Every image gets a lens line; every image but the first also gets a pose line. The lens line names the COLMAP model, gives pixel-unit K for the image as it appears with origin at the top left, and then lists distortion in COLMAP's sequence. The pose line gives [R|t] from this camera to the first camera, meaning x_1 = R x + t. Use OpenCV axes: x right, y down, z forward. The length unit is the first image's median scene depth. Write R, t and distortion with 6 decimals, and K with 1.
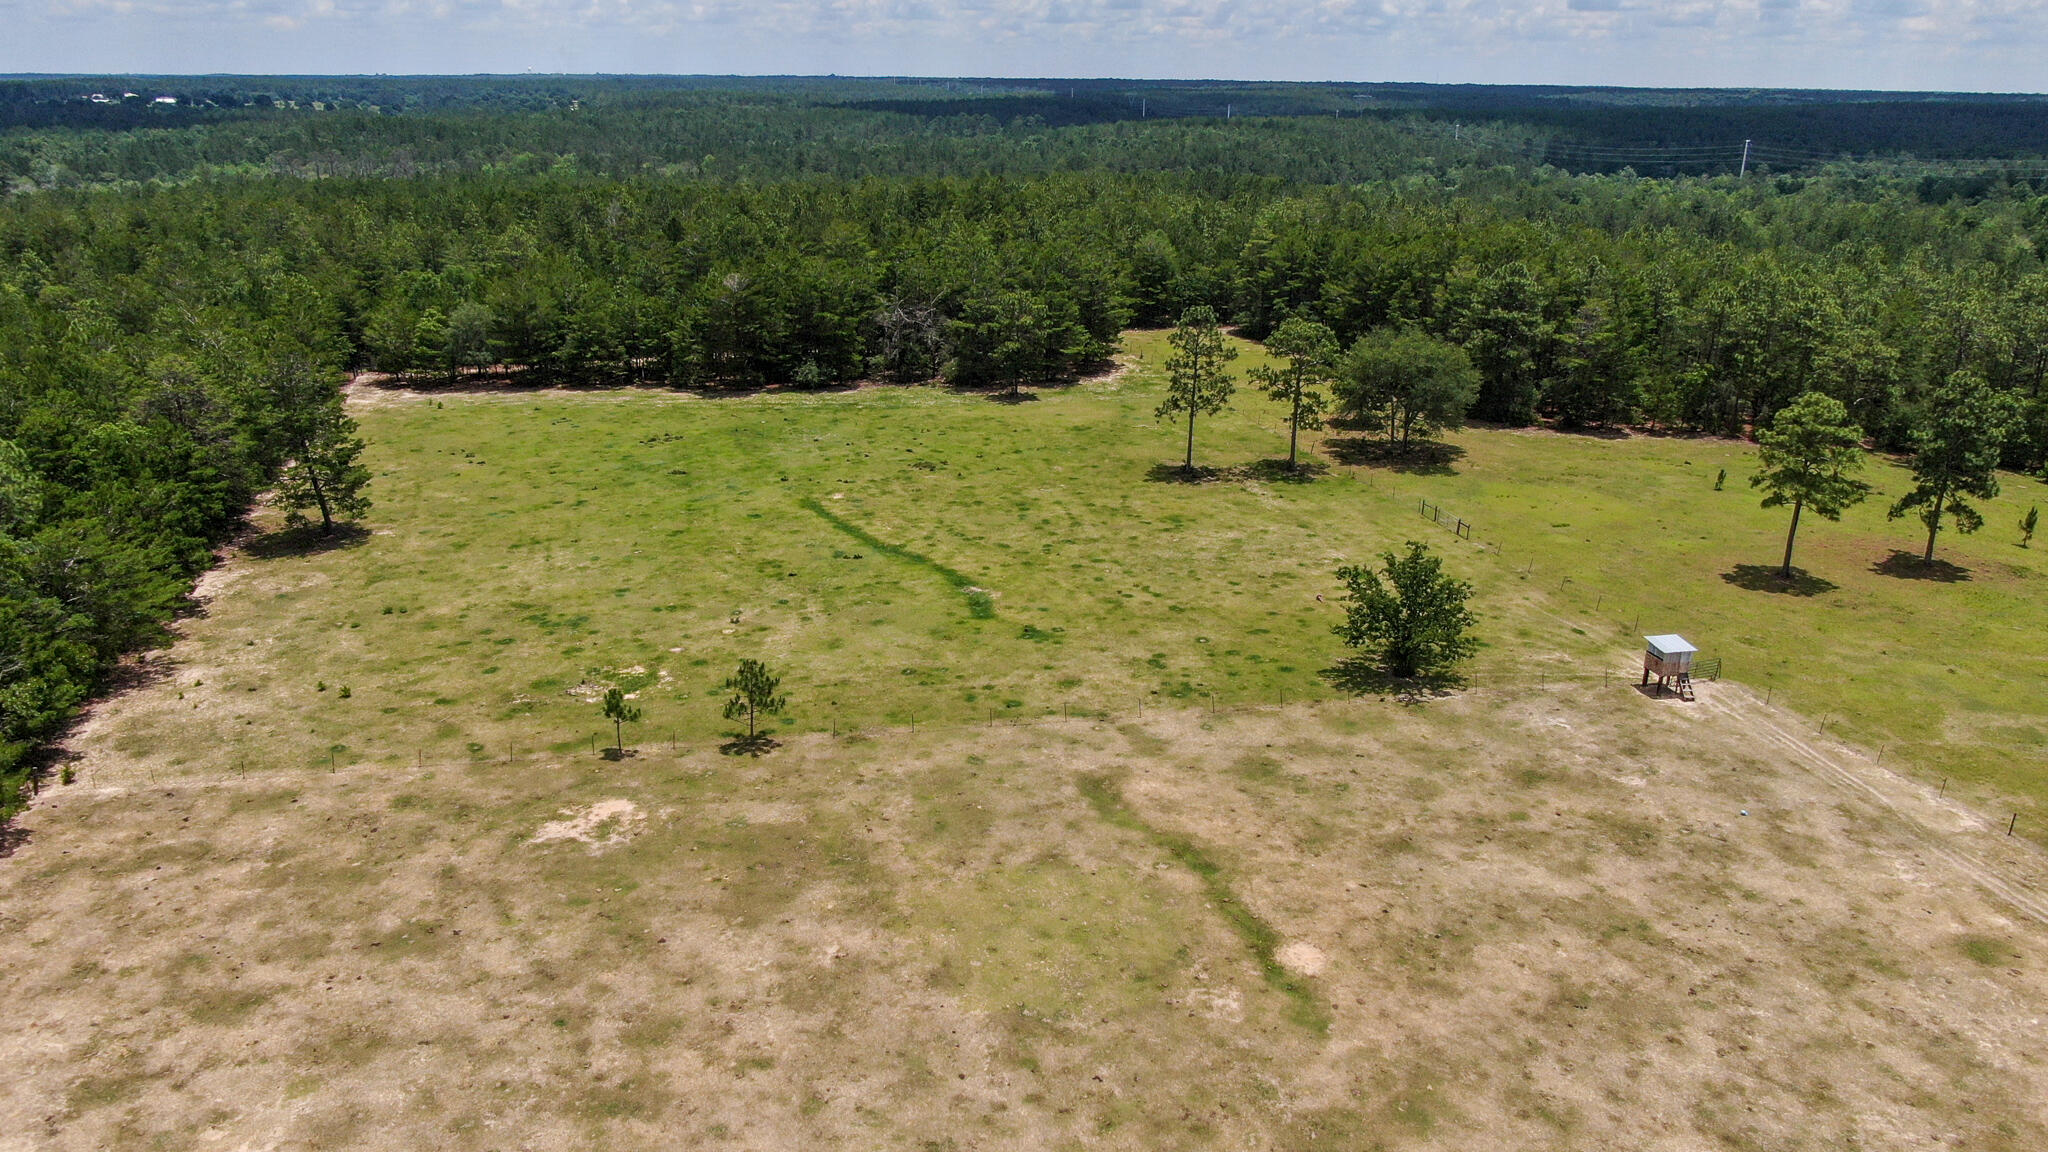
lens RADIAL K [[1471.4, 0, 1024.0], [0, 1471.4, 576.0], [0, 0, 1]] dist [-0.020225, 0.006702]
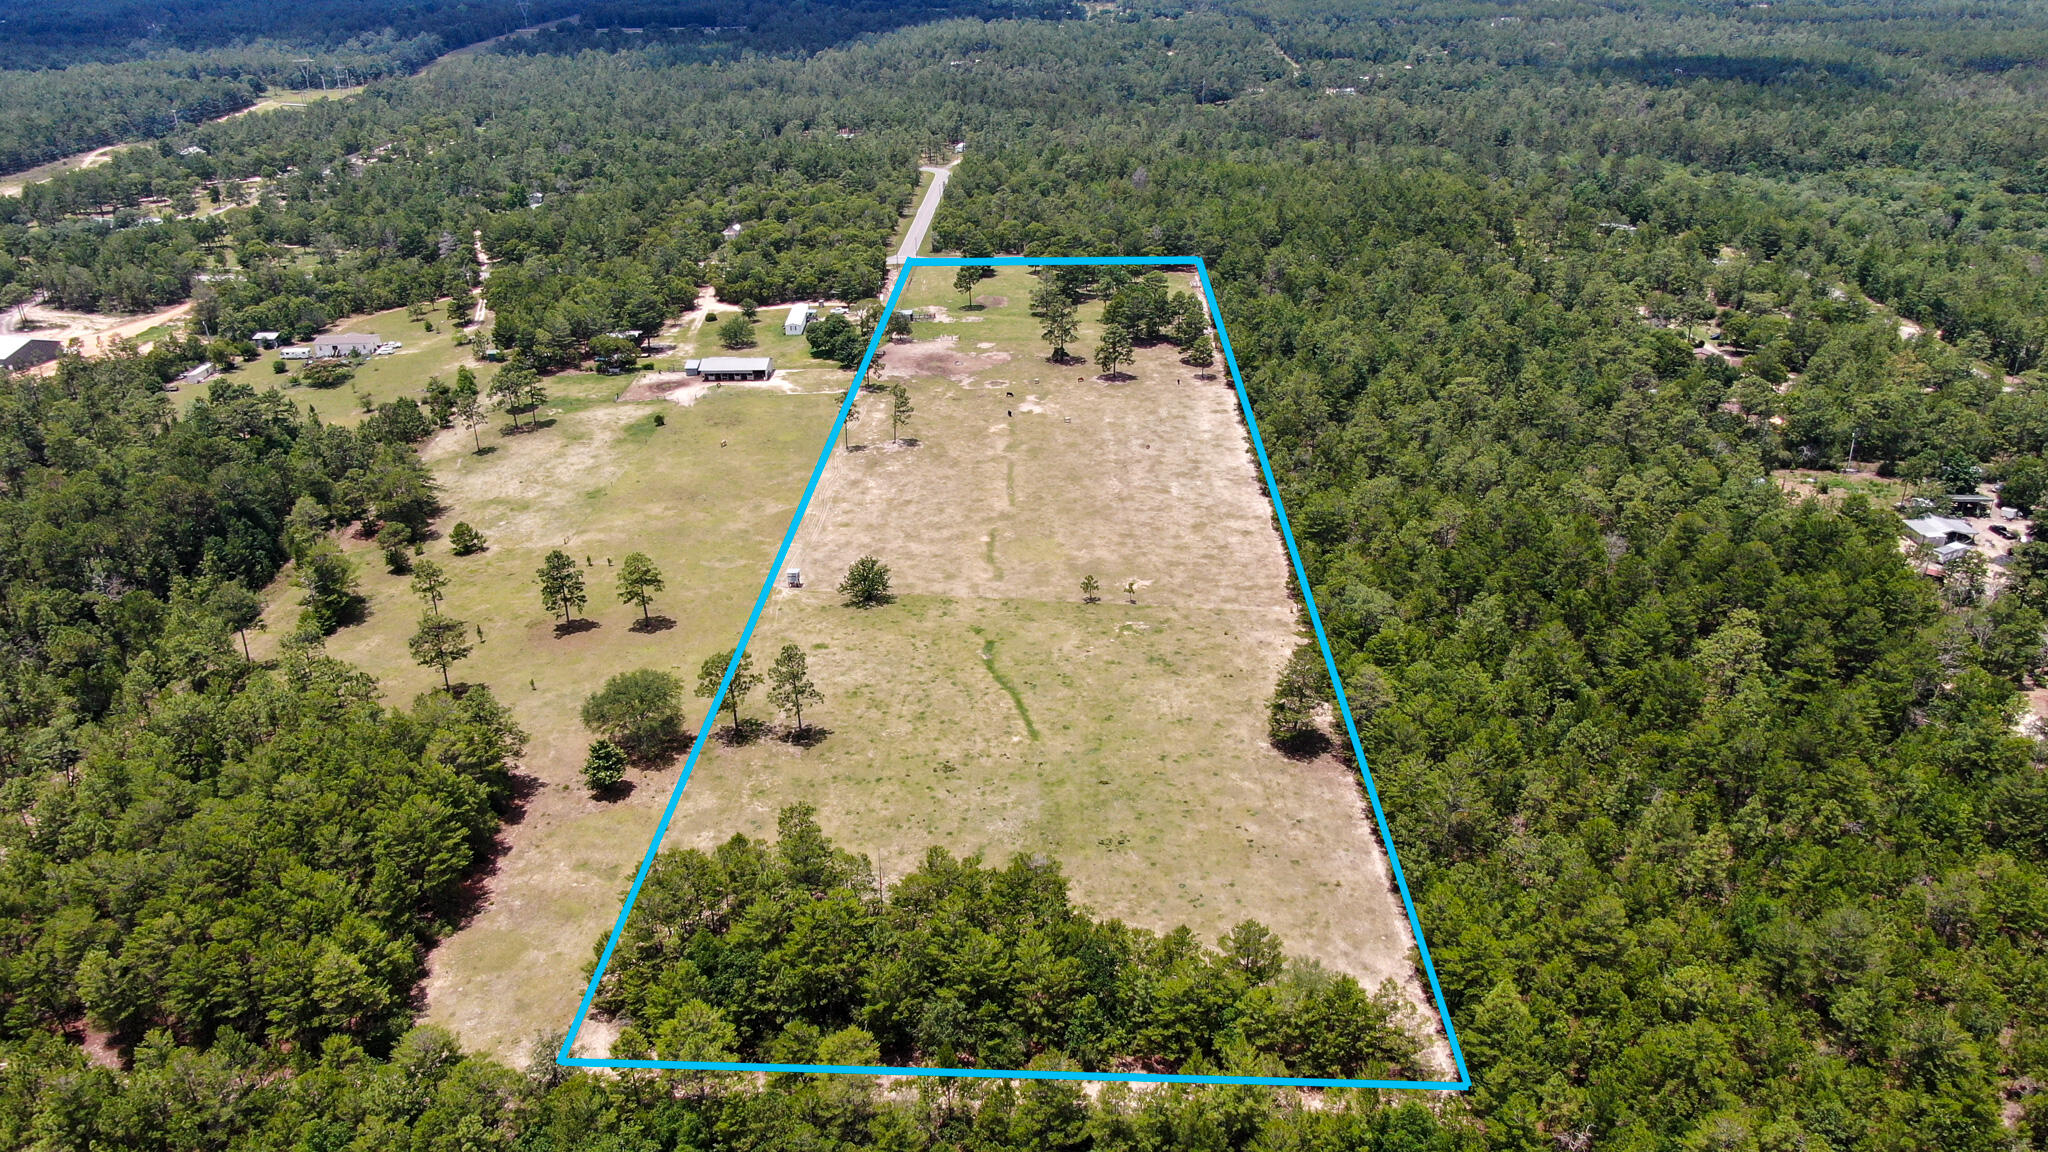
lens RADIAL K [[1471.4, 0, 1024.0], [0, 1471.4, 576.0], [0, 0, 1]] dist [-0.020225, 0.006702]
pose [[-0.956889, -0.118364, 0.265243, -0.518764], [0.100568, 0.721698, 0.684864, -1.247360], [-0.272488, 0.682013, -0.678681, 1.852781]]
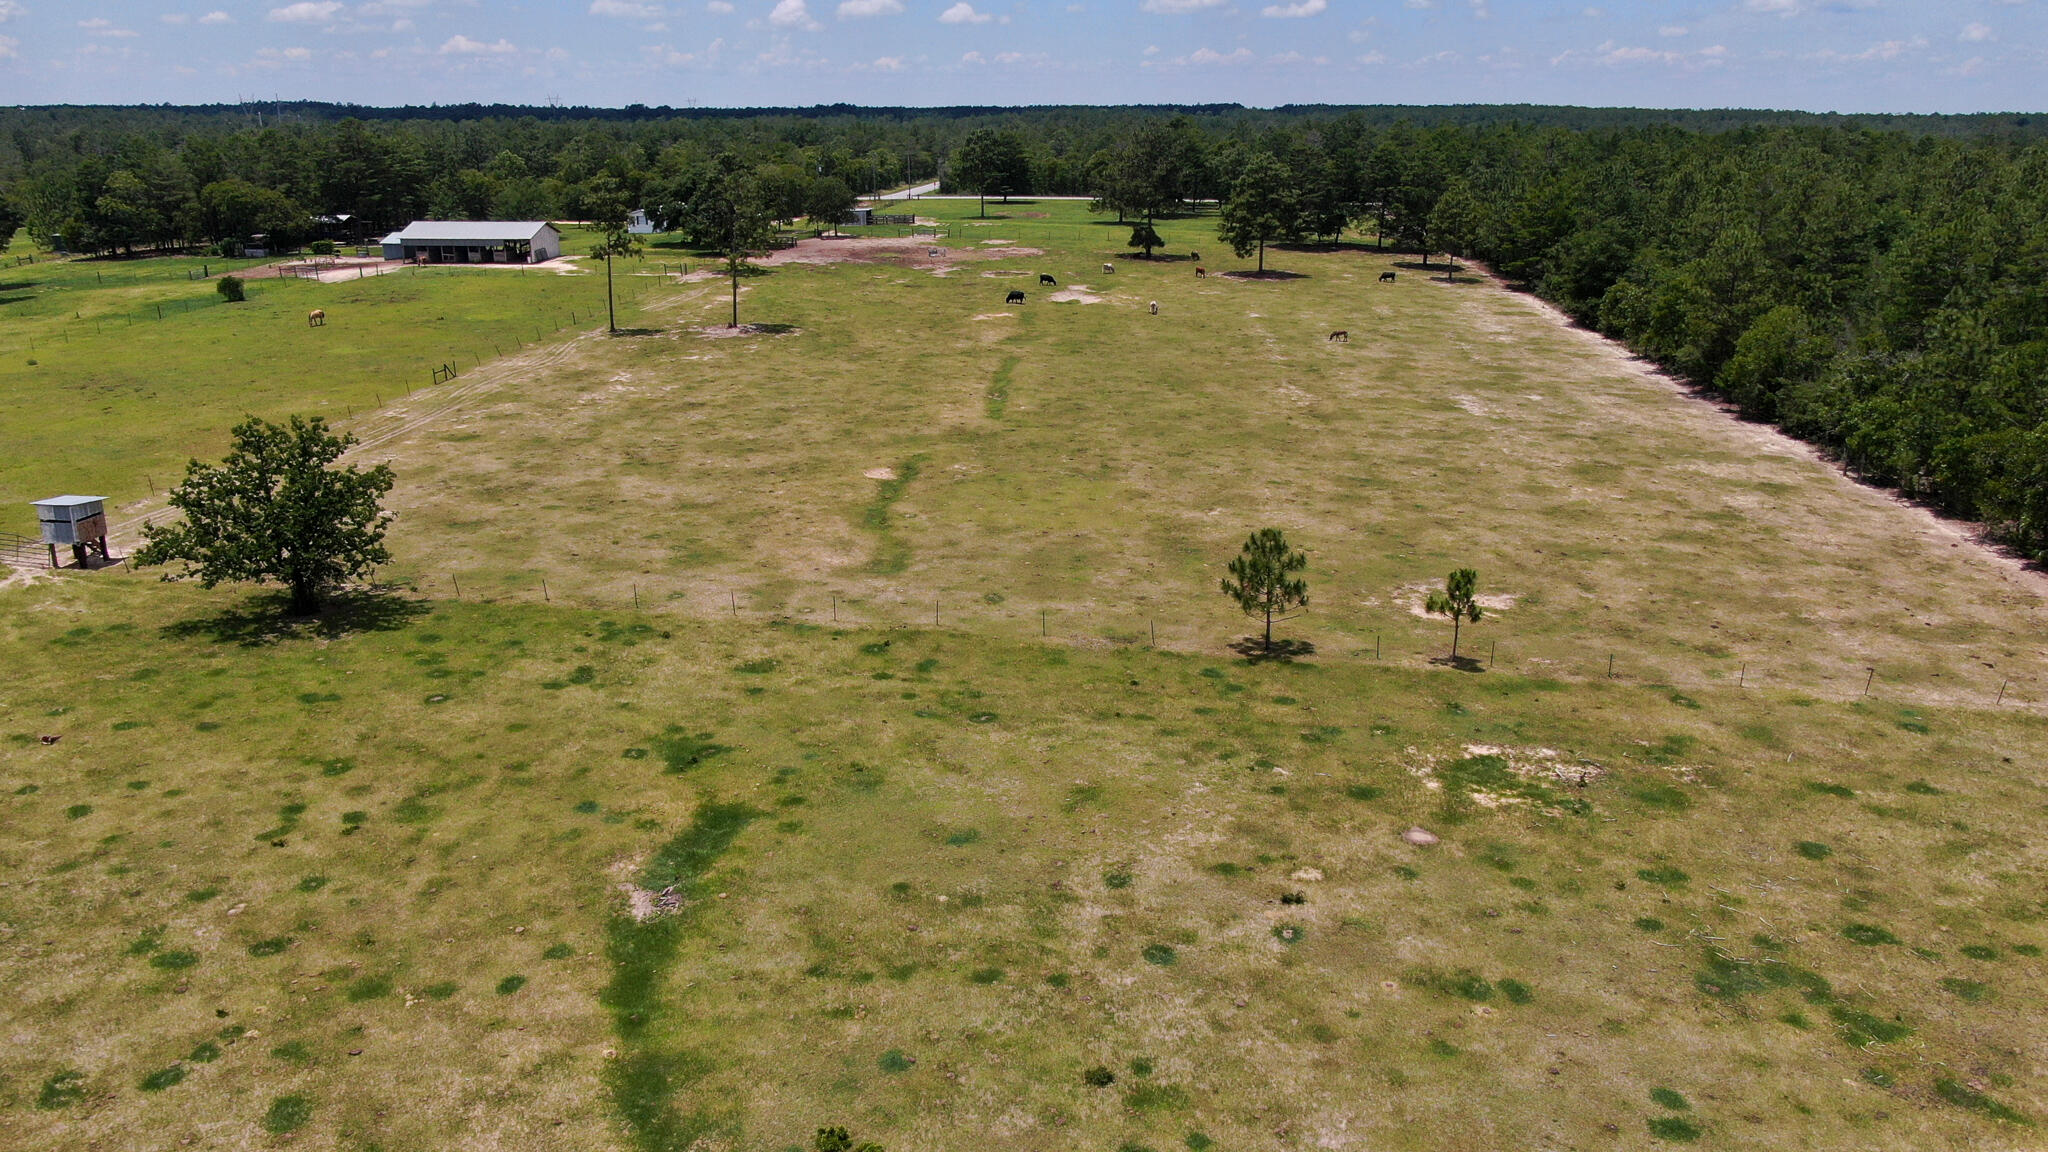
lens RADIAL K [[1471.4, 0, 1024.0], [0, 1471.4, 576.0], [0, 0, 1]] dist [-0.020225, 0.006702]
pose [[-0.937686, -0.116175, 0.327489, -0.175611], [0.100988, 0.810666, 0.576734, -0.195521], [-0.332486, 0.573868, -0.748417, 0.898784]]
